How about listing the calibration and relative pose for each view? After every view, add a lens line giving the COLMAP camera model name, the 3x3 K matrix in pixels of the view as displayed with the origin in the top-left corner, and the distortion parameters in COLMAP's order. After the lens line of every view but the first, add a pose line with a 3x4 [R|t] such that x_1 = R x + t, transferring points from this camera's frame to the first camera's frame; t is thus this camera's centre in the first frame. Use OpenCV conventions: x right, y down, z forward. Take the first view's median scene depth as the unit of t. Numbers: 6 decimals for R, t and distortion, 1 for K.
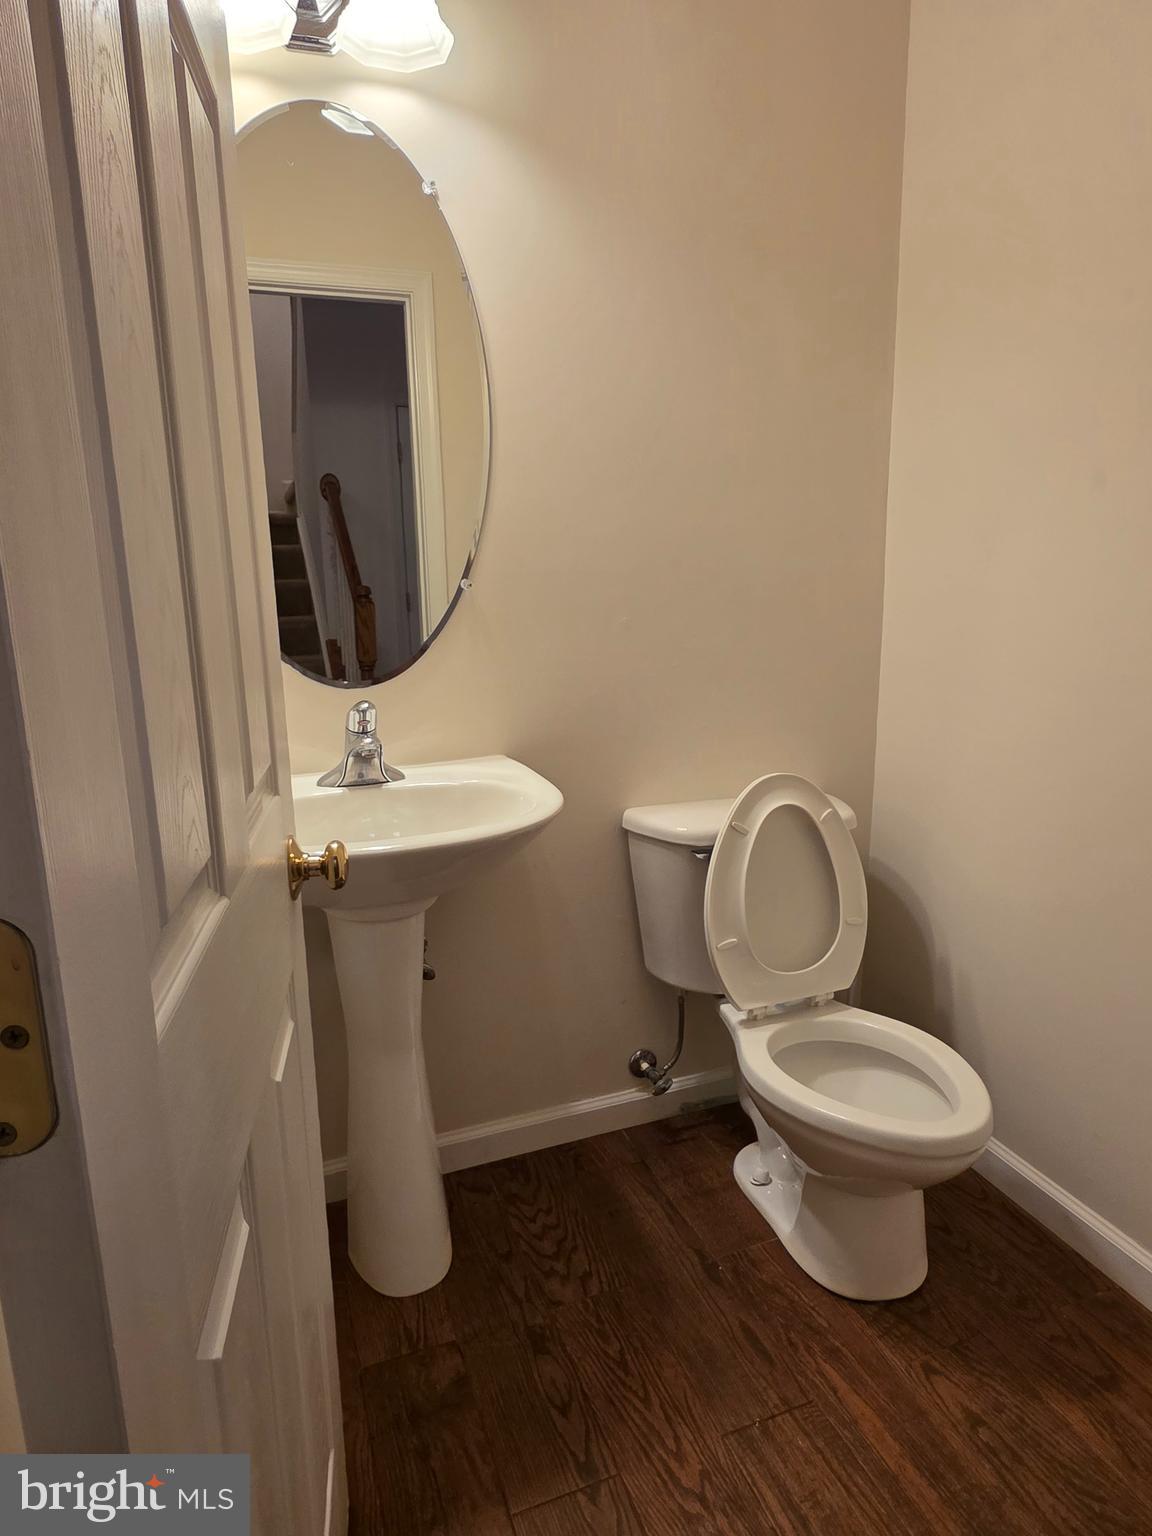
lens RADIAL K [[916.5, 0, 573.5], [0, 916.5, 769.9], [0, 0, 1]] dist [0.005600, -0.003159]
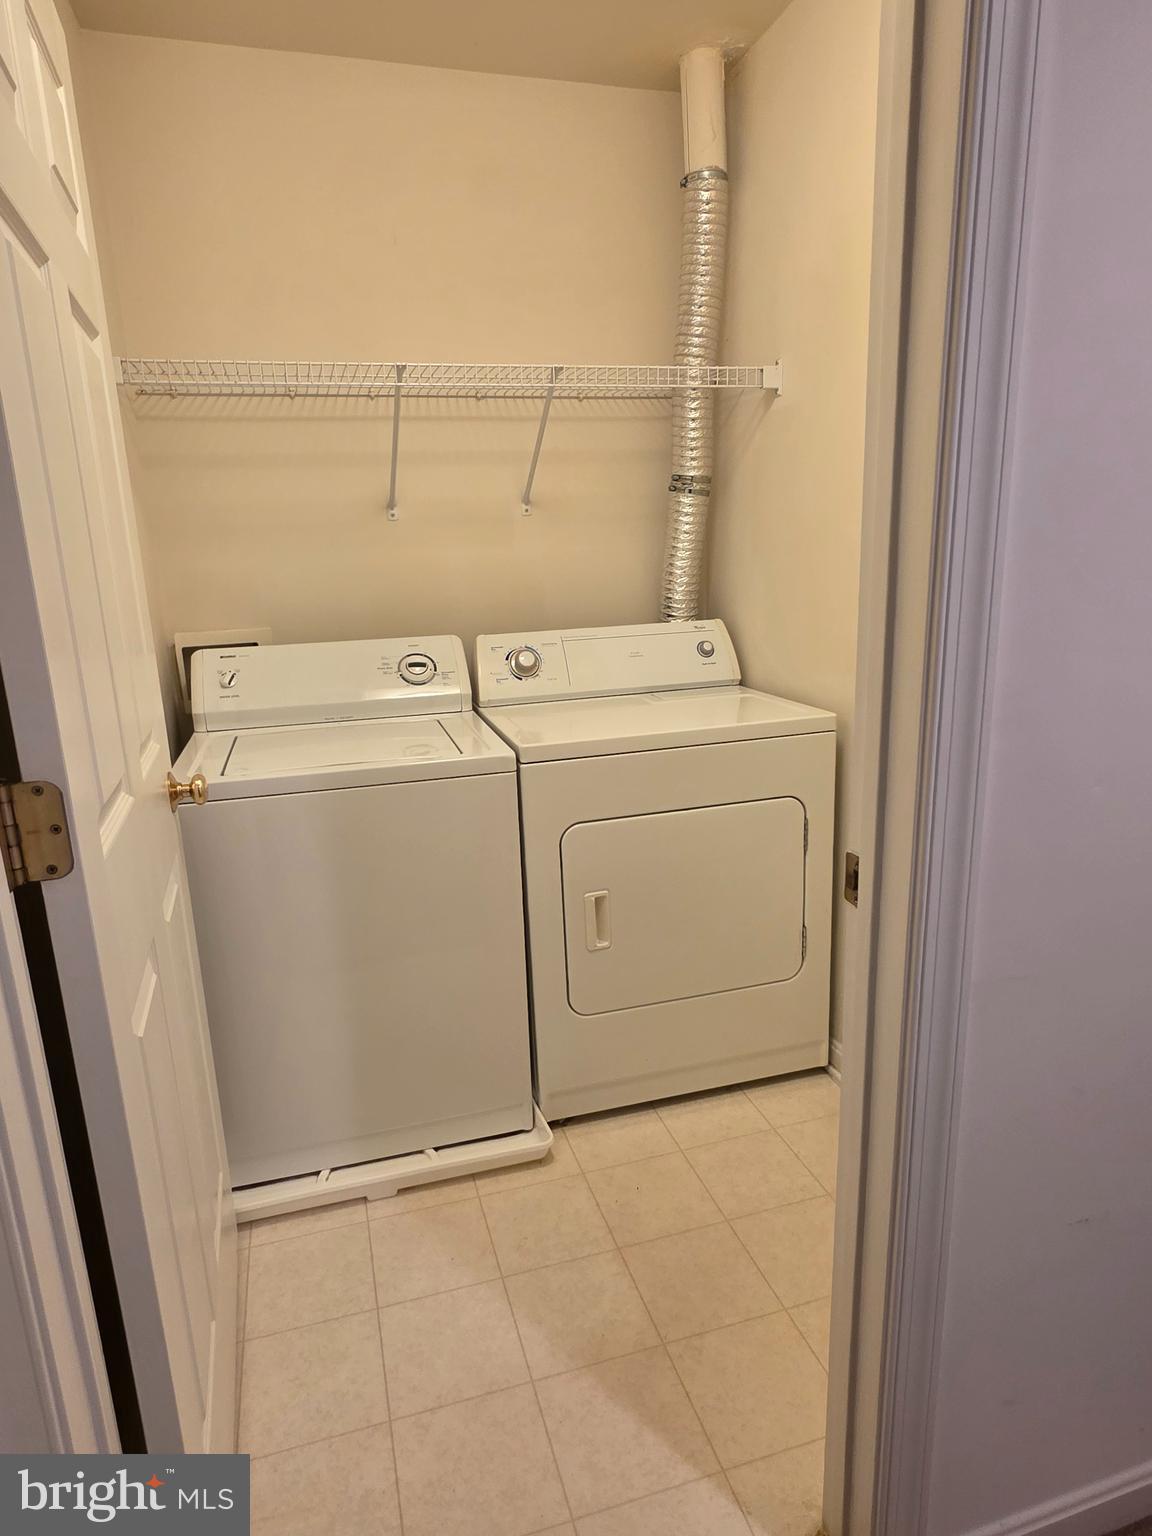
lens RADIAL K [[916.5, 0, 577.4], [0, 916.5, 767.5], [0, 0, 1]] dist [0.005600, -0.003159]
pose [[0.992153, -0.033942, 0.120333, 0.284891], [0.030014, 0.998961, 0.034304, 0.049777], [-0.121373, -0.030423, 0.992141, -0.935843]]
